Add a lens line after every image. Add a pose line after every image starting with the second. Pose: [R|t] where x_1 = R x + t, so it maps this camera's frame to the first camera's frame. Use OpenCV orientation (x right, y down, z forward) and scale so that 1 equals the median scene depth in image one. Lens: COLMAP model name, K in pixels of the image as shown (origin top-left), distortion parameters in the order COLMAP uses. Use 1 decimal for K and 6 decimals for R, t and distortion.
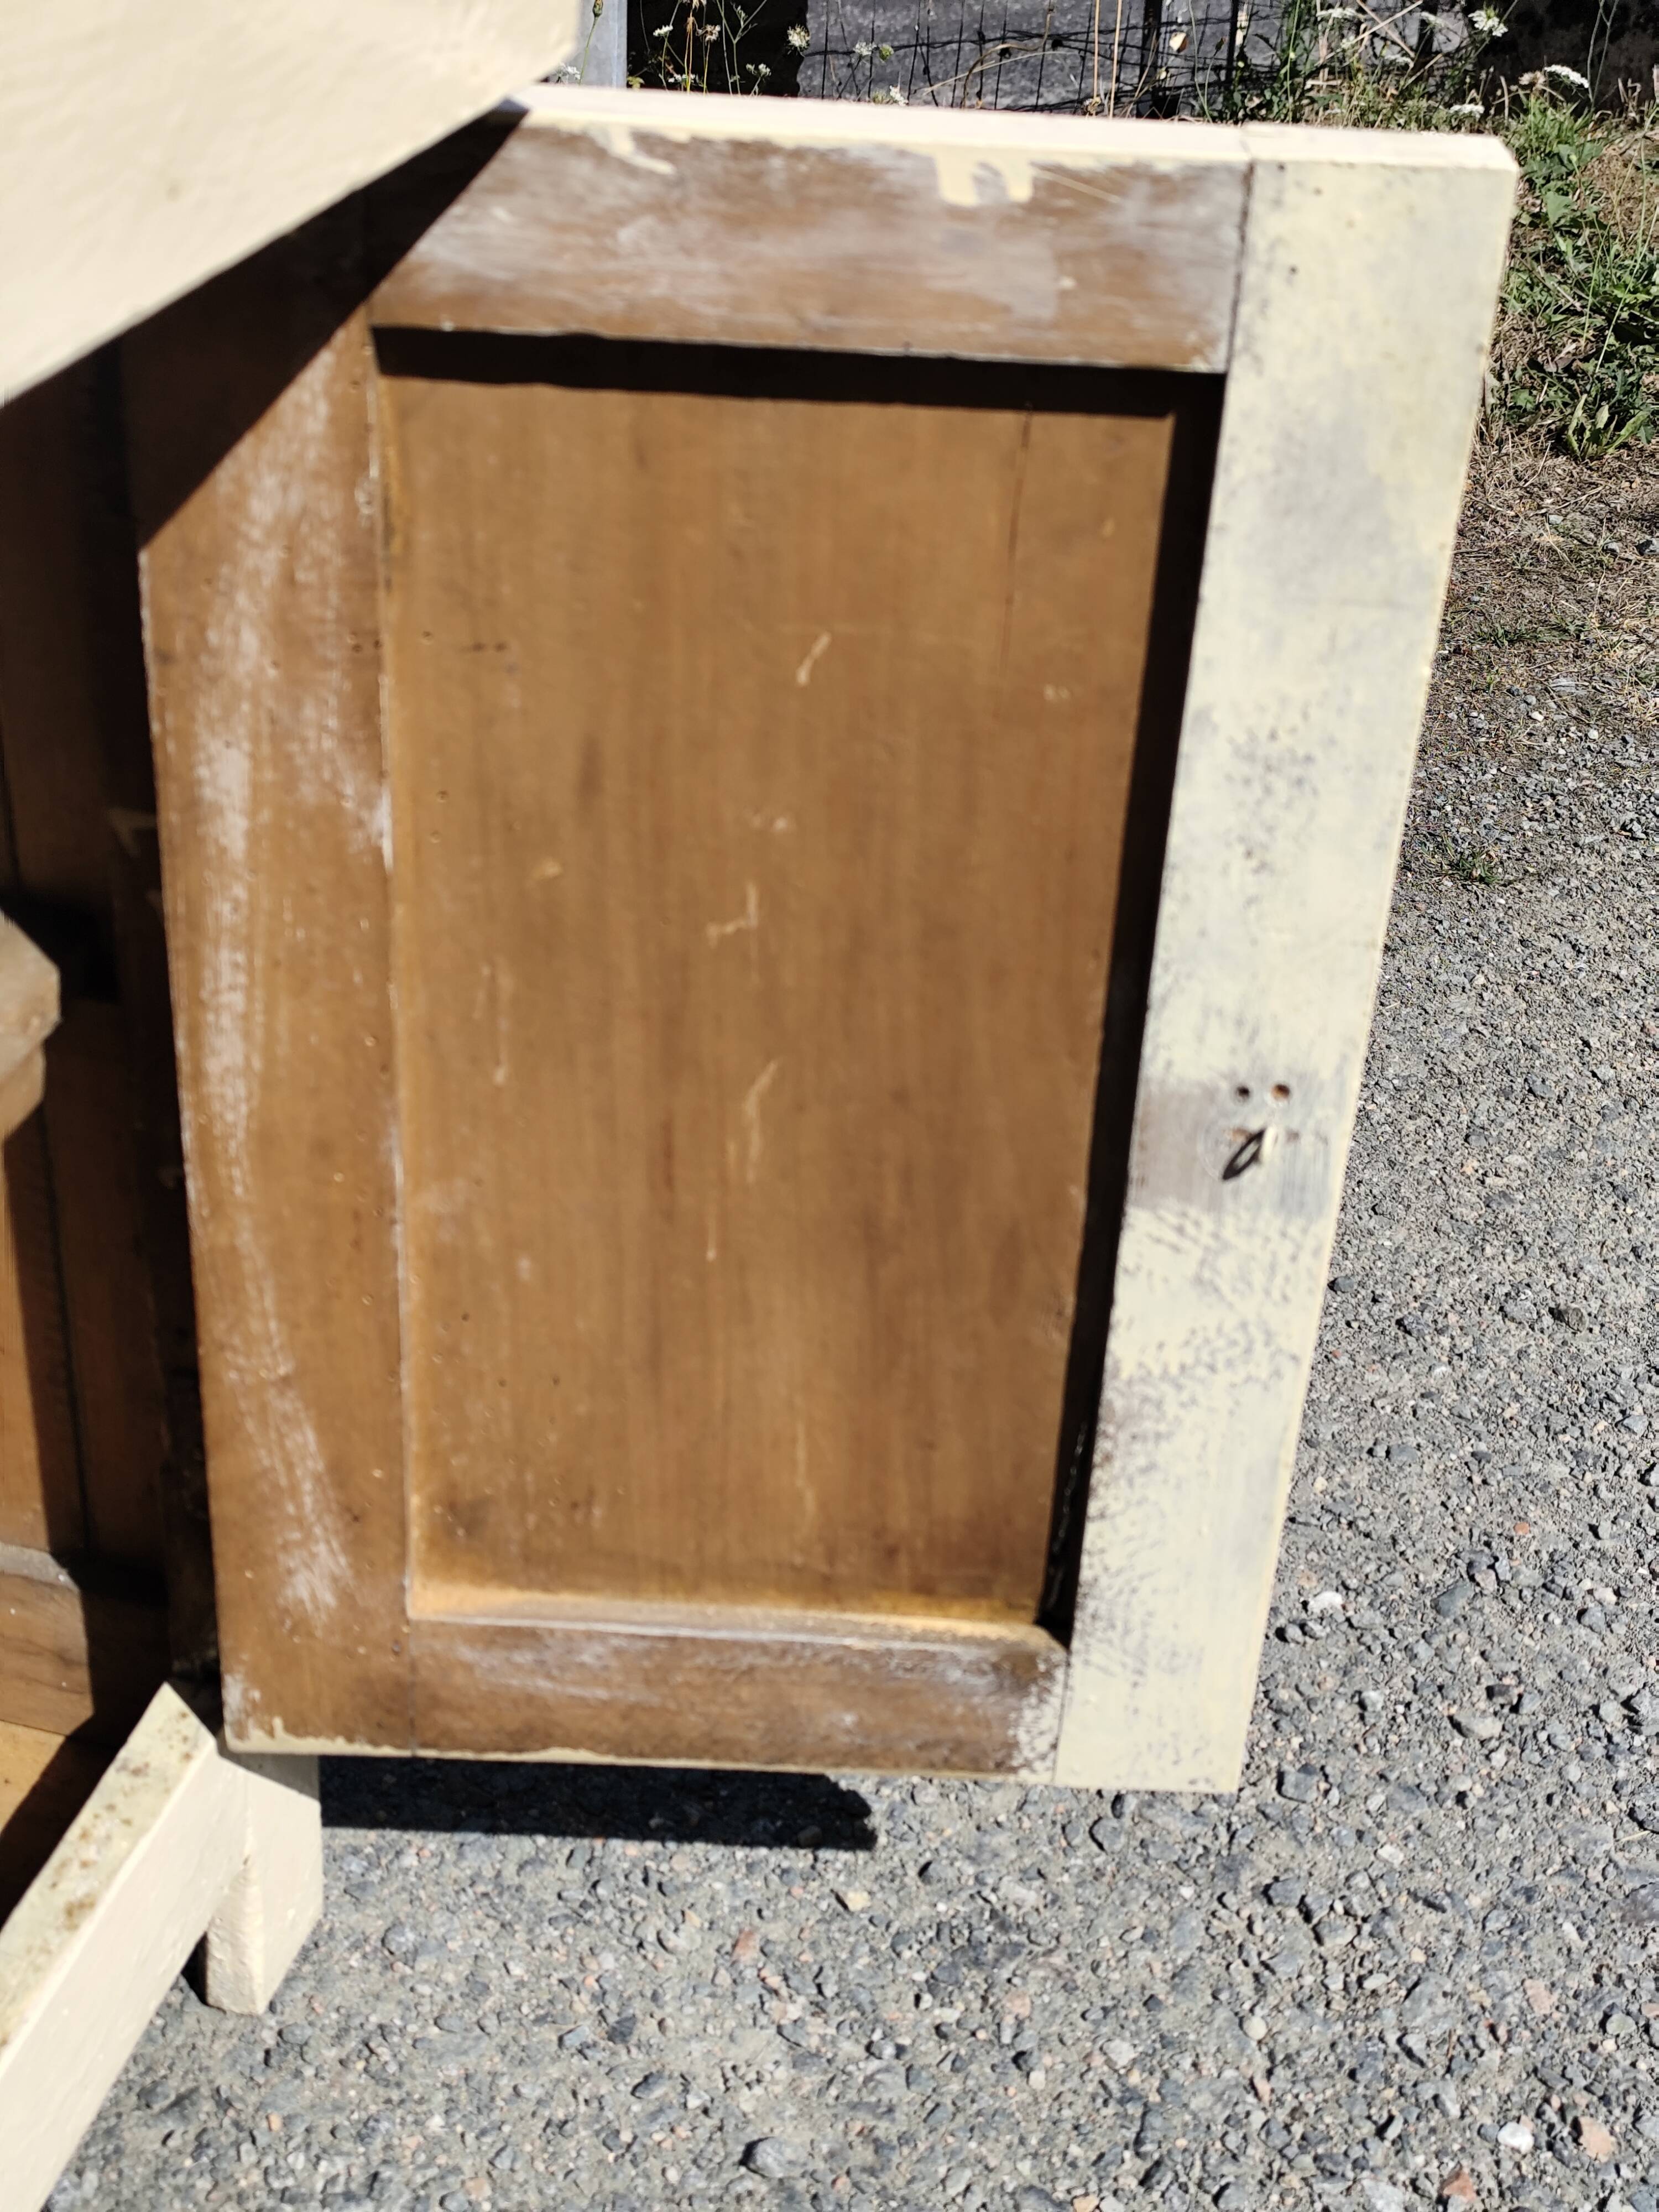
lens RADIAL K [[3033.7, 0, 833.5], [0, 3033.7, 1068.8], [0, 0, 1]] dist [0.125026, -0.385044]
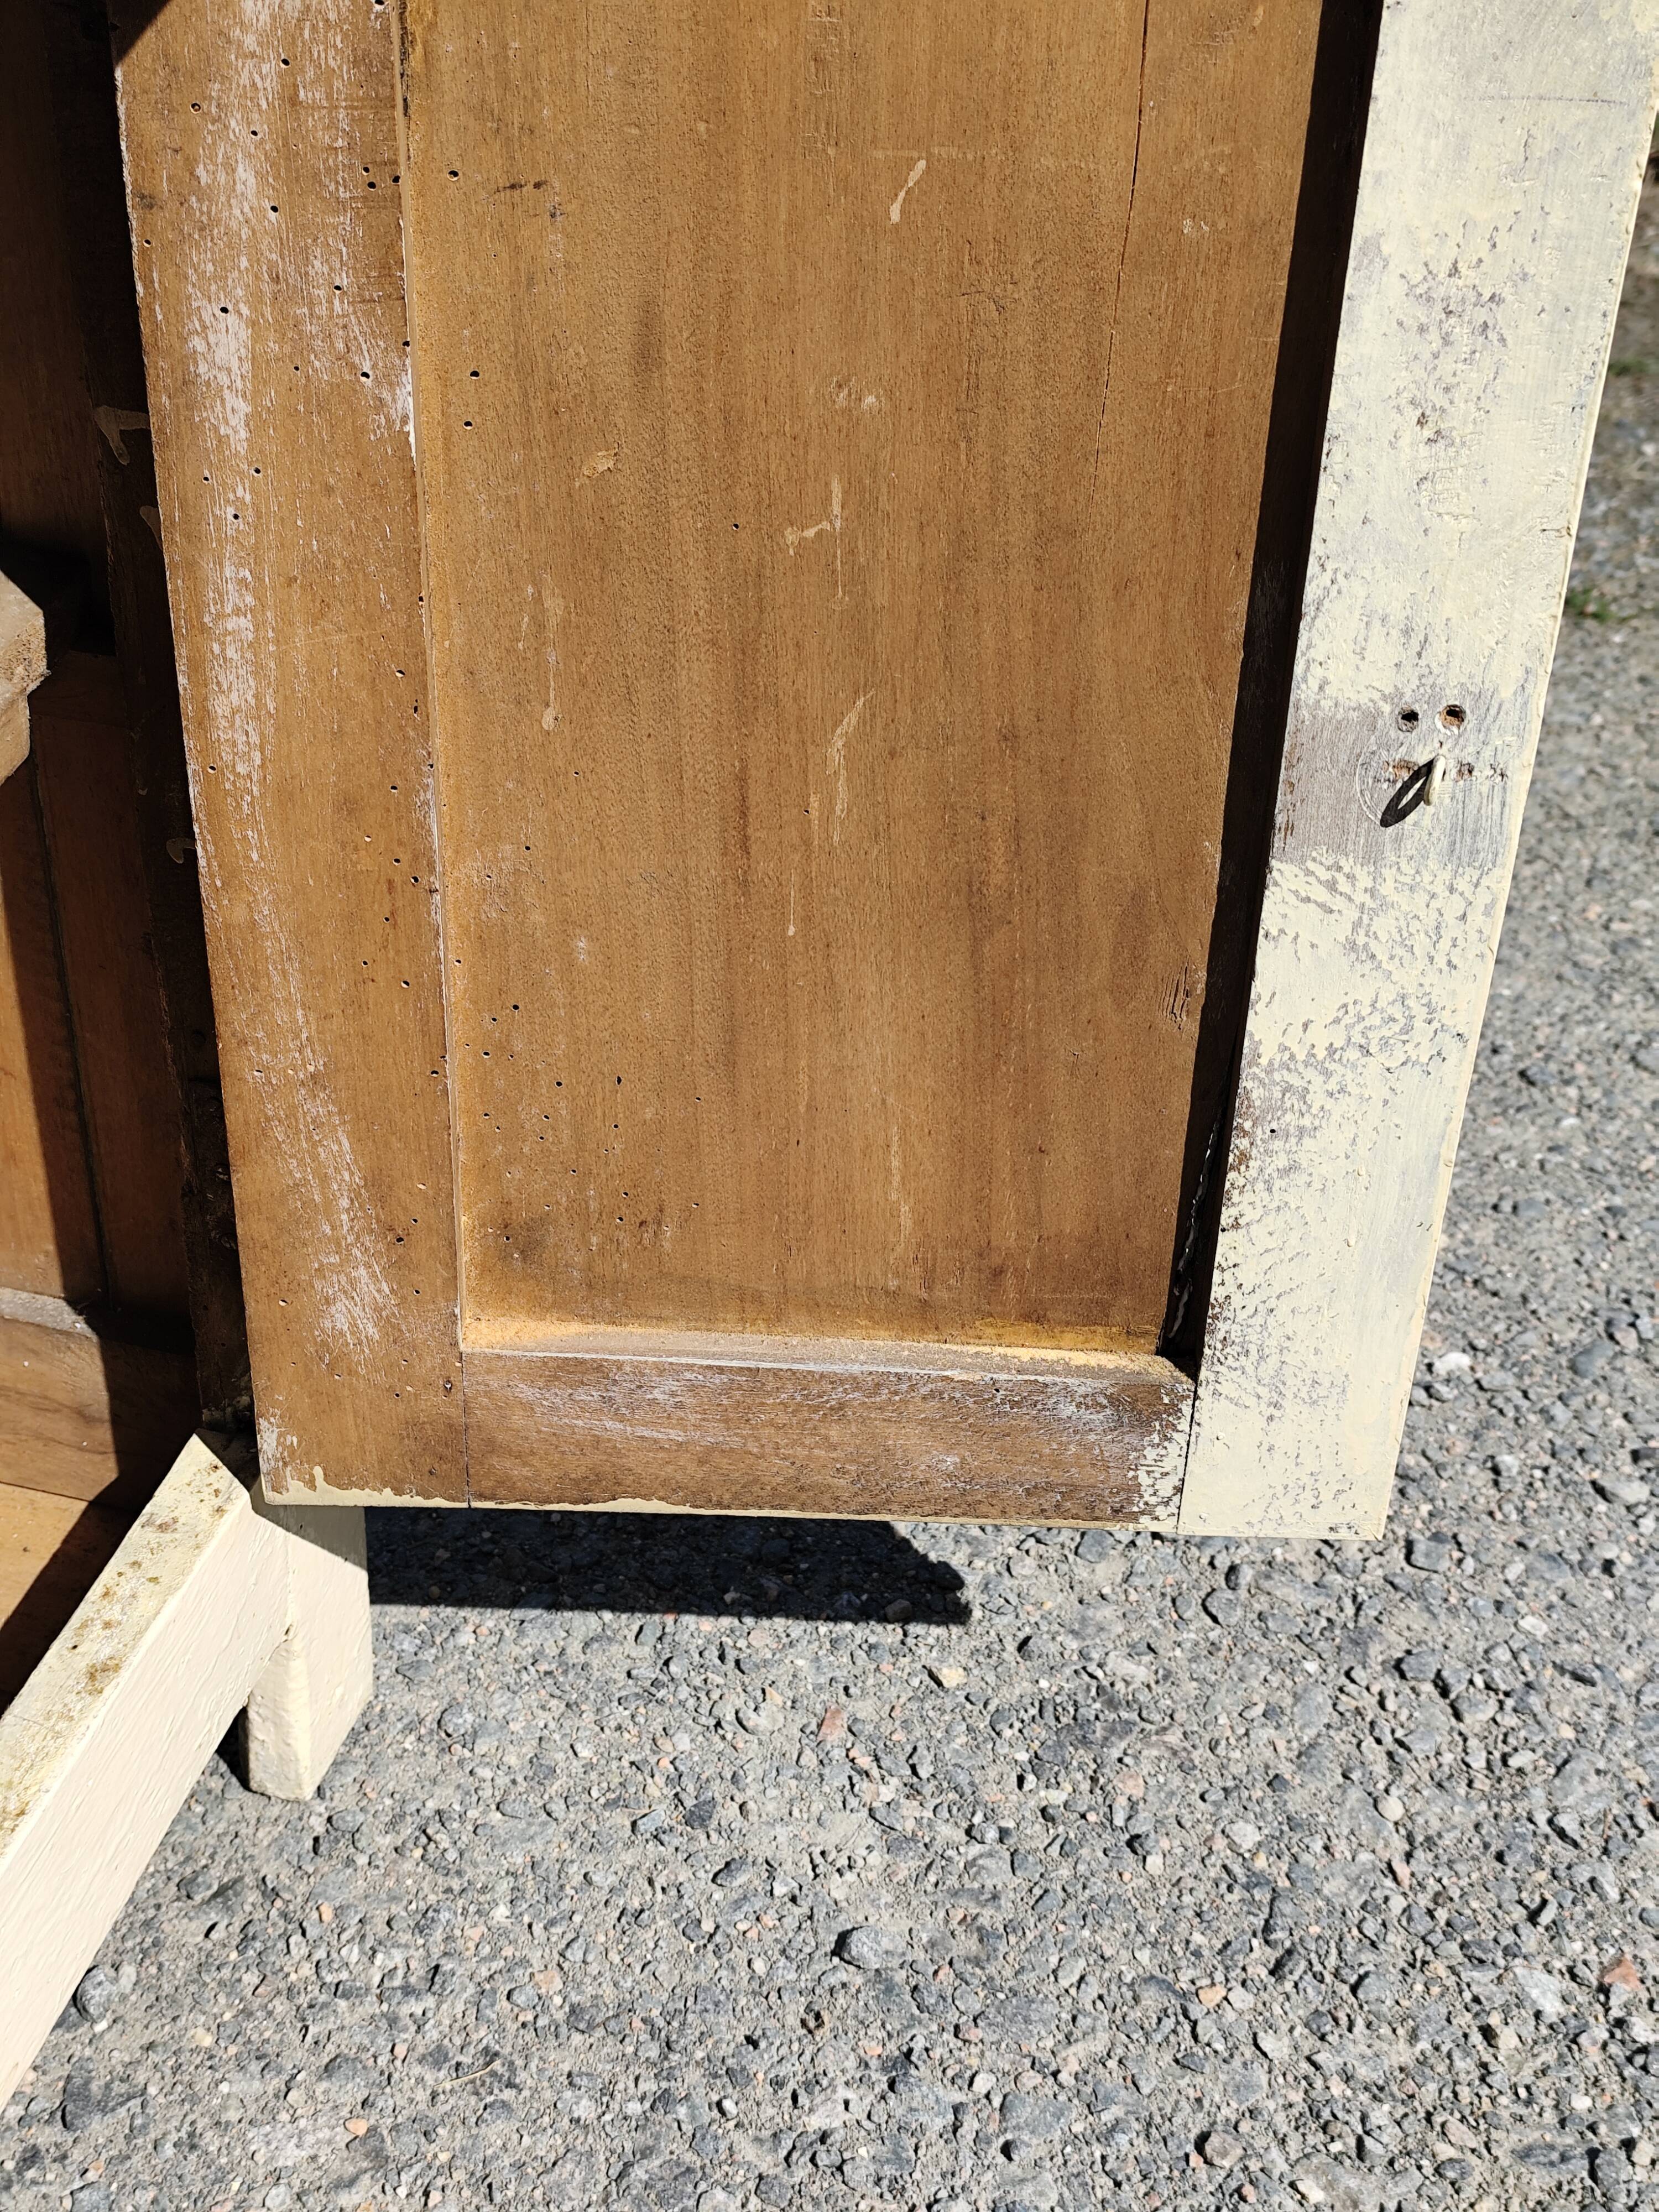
lens RADIAL K [[3043.3, 0, 798.4], [0, 3043.3, 1093.6], [0, 0, 1]] dist [0.157942, -0.630198]
pose [[0.999600, -0.013933, -0.024628, -0.013485], [0.015227, 0.998470, 0.053155, 0.047819], [0.023849, -0.053509, 0.998283, 0.090060]]
